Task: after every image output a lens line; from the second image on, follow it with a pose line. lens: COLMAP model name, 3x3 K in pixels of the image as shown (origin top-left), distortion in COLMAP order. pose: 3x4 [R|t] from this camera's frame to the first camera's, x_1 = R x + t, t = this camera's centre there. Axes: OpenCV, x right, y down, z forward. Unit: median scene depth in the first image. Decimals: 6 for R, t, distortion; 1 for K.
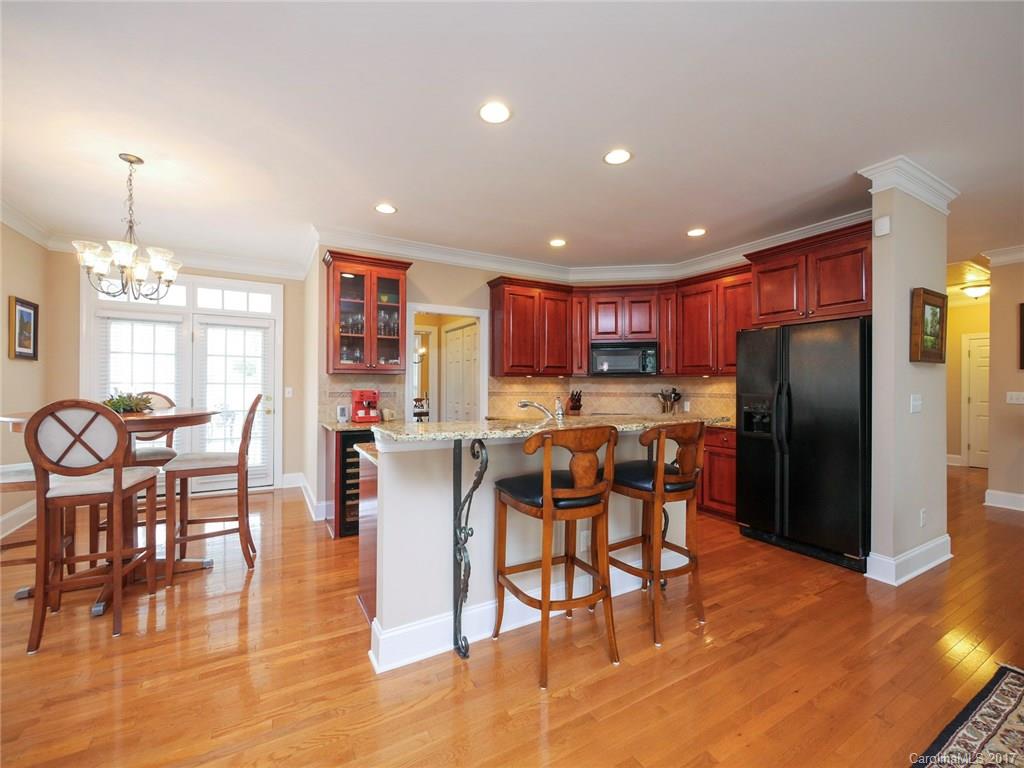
lens RADIAL K [[437.3, 0, 516.8], [0, 437.3, 384.2], [0, 0, 1]] dist [-0.001803, -0.000067]
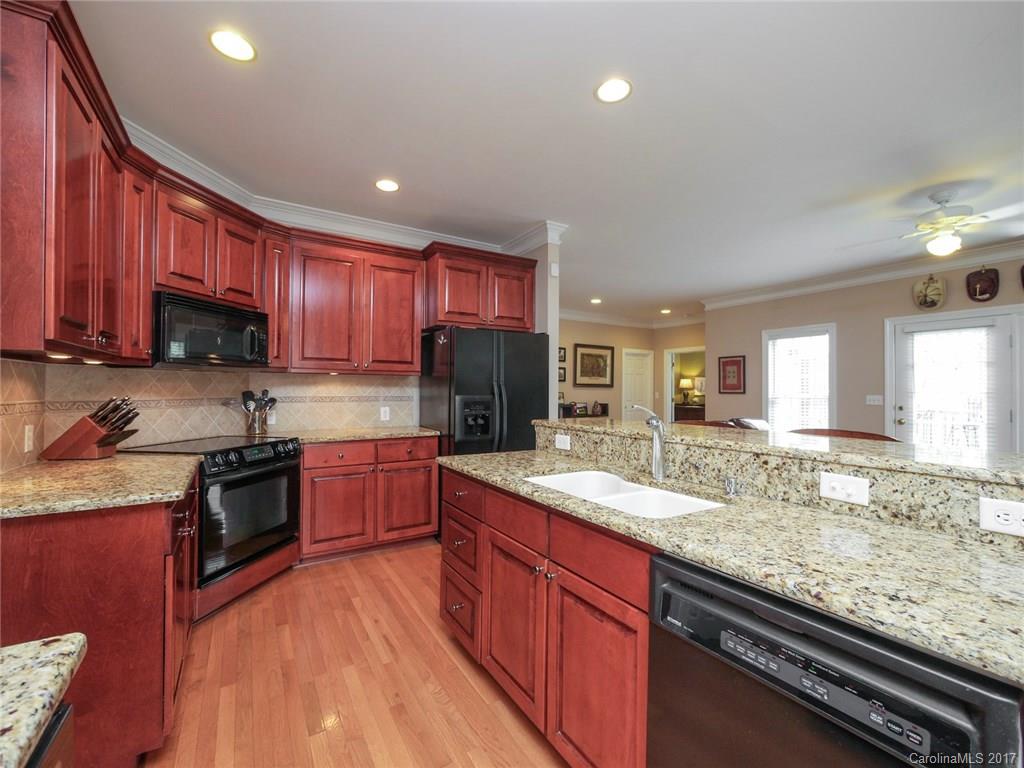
lens RADIAL K [[437.3, 0, 516.8], [0, 437.3, 384.2], [0, 0, 1]] dist [-0.001803, -0.000067]
pose [[-0.028723, 0.005550, 0.999572, -0.306621], [-0.004900, 0.999972, -0.005693, 0.002814], [-0.999575, -0.005062, -0.028695, 0.683778]]
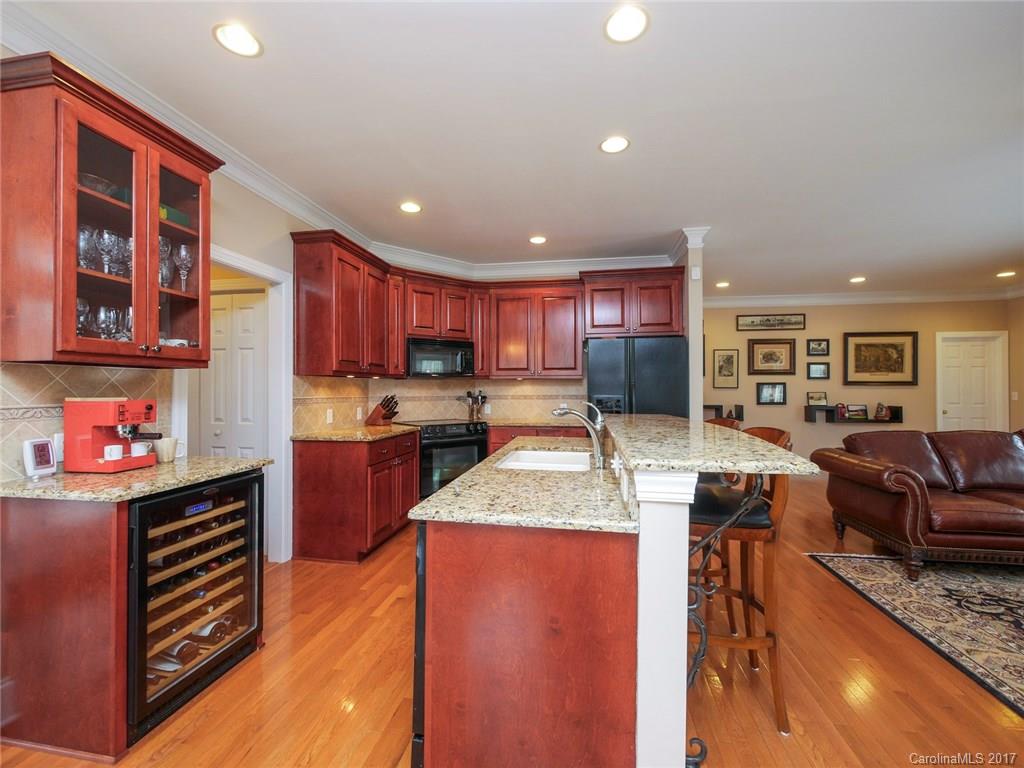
lens RADIAL K [[437.3, 0, 516.8], [0, 437.3, 384.2], [0, 0, 1]] dist [-0.001803, -0.000067]
pose [[0.638731, 0.000693, 0.769430, -0.361586], [0.005637, 0.999969, -0.005579, 0.000728], [-0.769410, 0.007901, 0.638707, 0.325829]]
